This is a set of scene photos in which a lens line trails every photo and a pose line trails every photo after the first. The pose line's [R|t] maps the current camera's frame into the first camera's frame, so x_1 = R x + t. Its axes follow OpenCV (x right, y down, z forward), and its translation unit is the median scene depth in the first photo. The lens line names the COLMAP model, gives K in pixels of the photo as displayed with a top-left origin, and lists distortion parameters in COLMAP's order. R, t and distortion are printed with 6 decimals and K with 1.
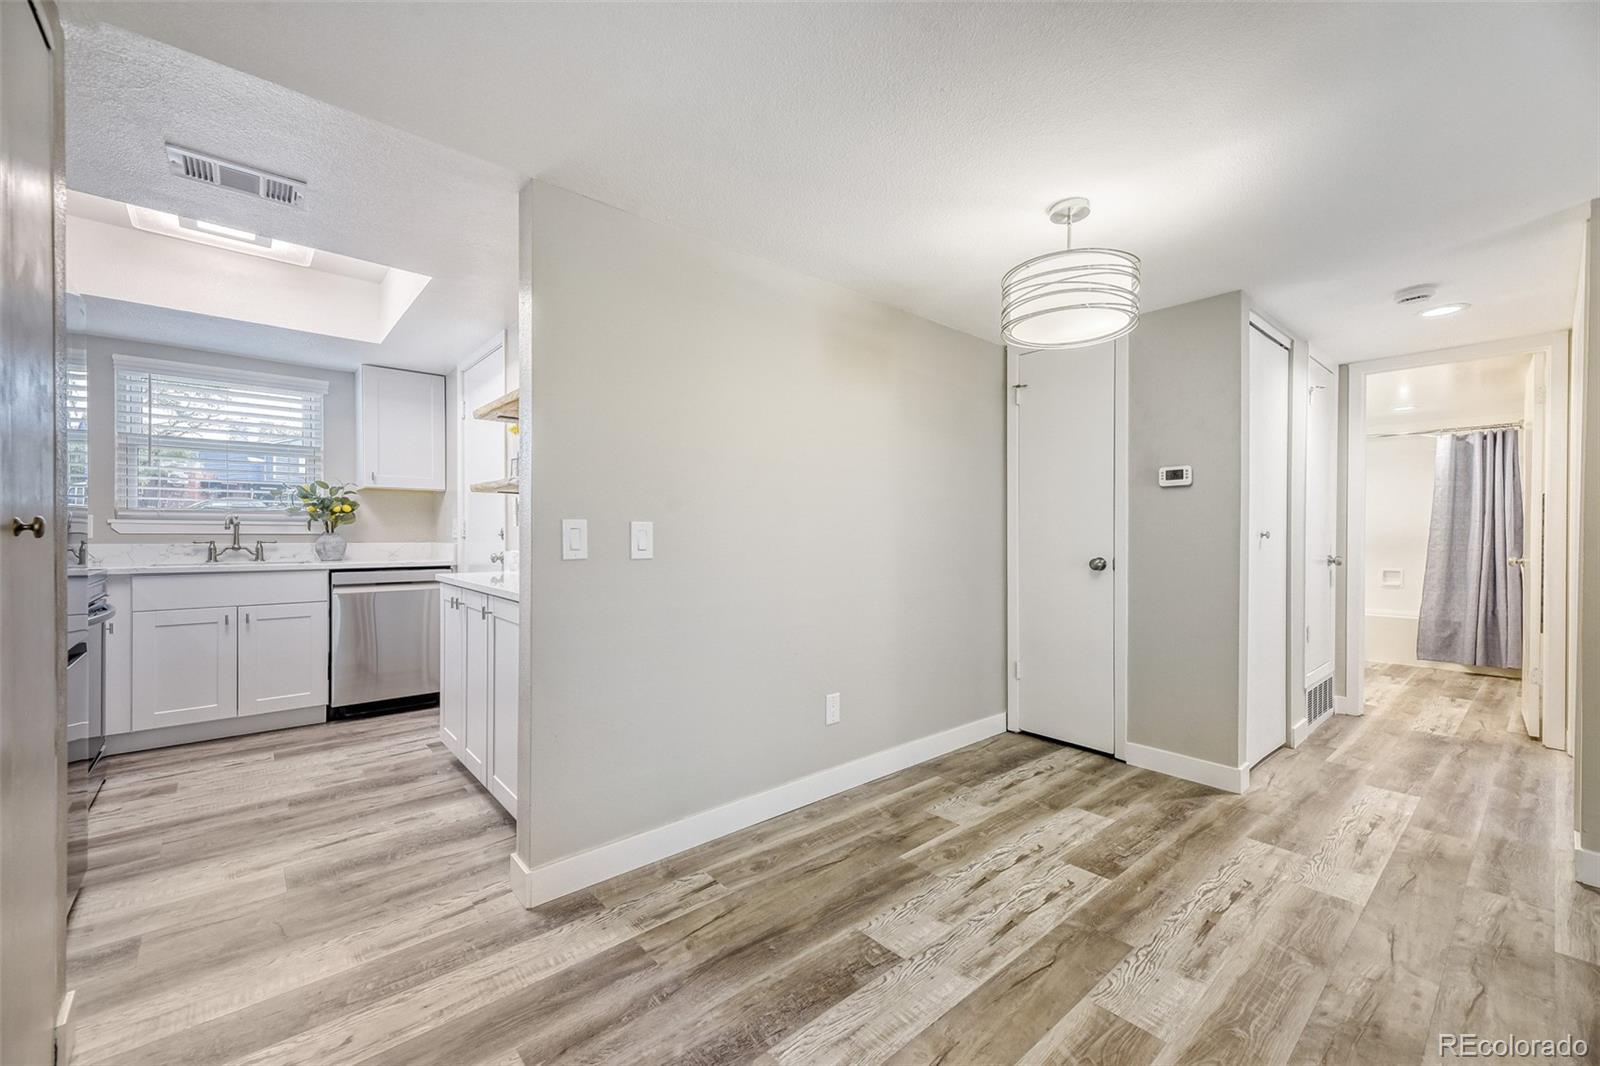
lens RADIAL K [[652.3, 0, 804.9], [0, 652.3, 529.3], [0, 0, 1]] dist [0.011394, -0.003779]
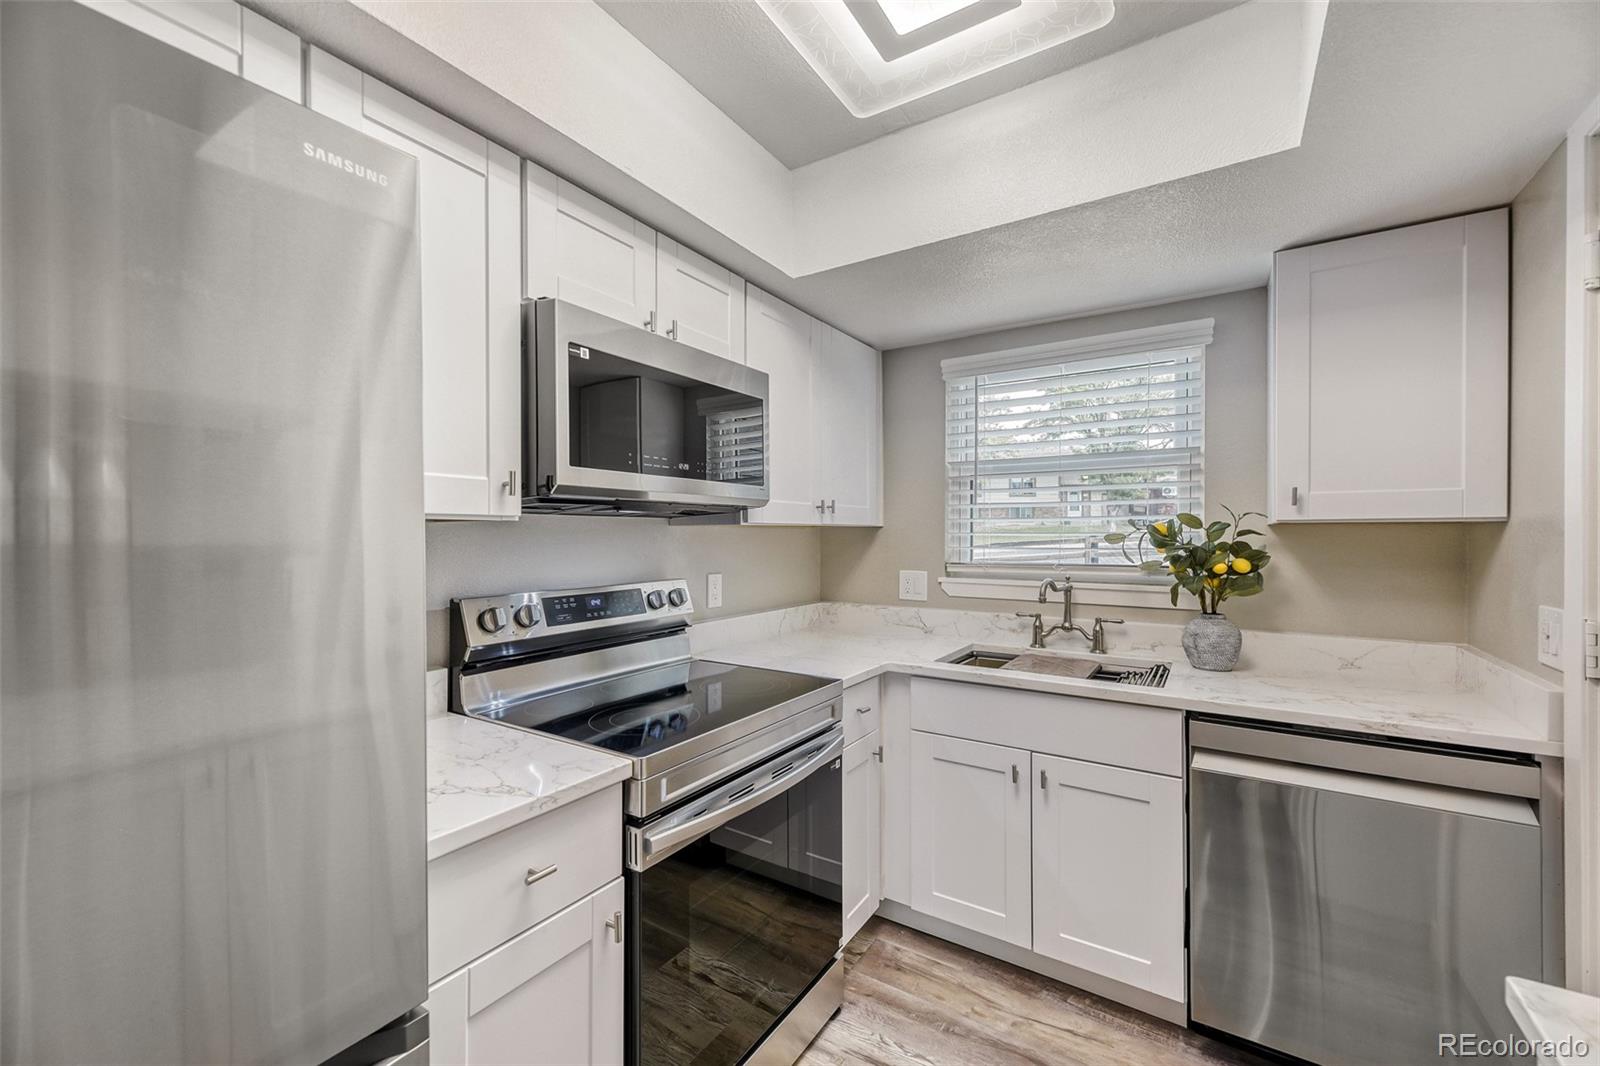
lens RADIAL K [[652.3, 0, 793.8], [0, 652.3, 545.1], [0, 0, 1]] dist [0.011394, -0.003779]
pose [[0.273696, 0.009481, -0.961770, -0.447271], [0.007764, 0.999897, 0.012066, -0.076623], [0.961785, -0.010770, 0.273594, 0.758463]]
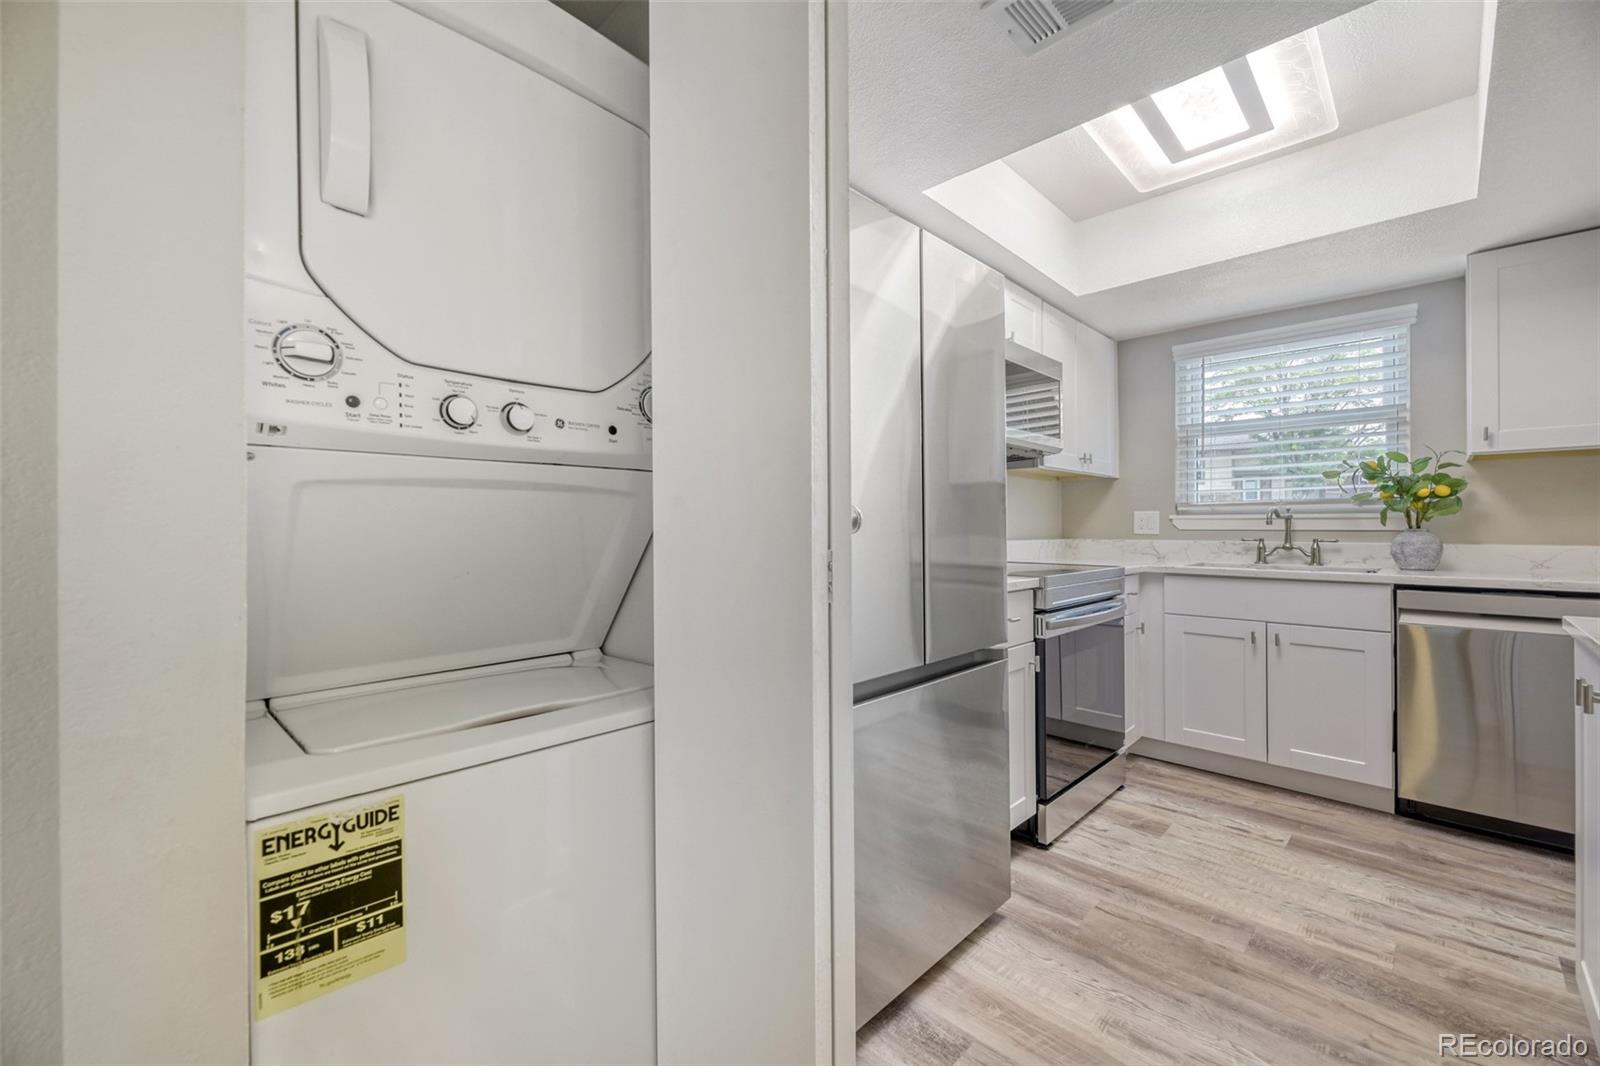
lens RADIAL K [[652.3, 0, 799.9], [0, 652.3, 530.8], [0, 0, 1]] dist [0.011394, -0.003779]
pose [[0.080458, -0.000075, -0.996758, -0.149280], [0.005436, 0.999985, 0.000364, 0.005813], [0.996743, -0.005448, 0.080457, 0.443106]]
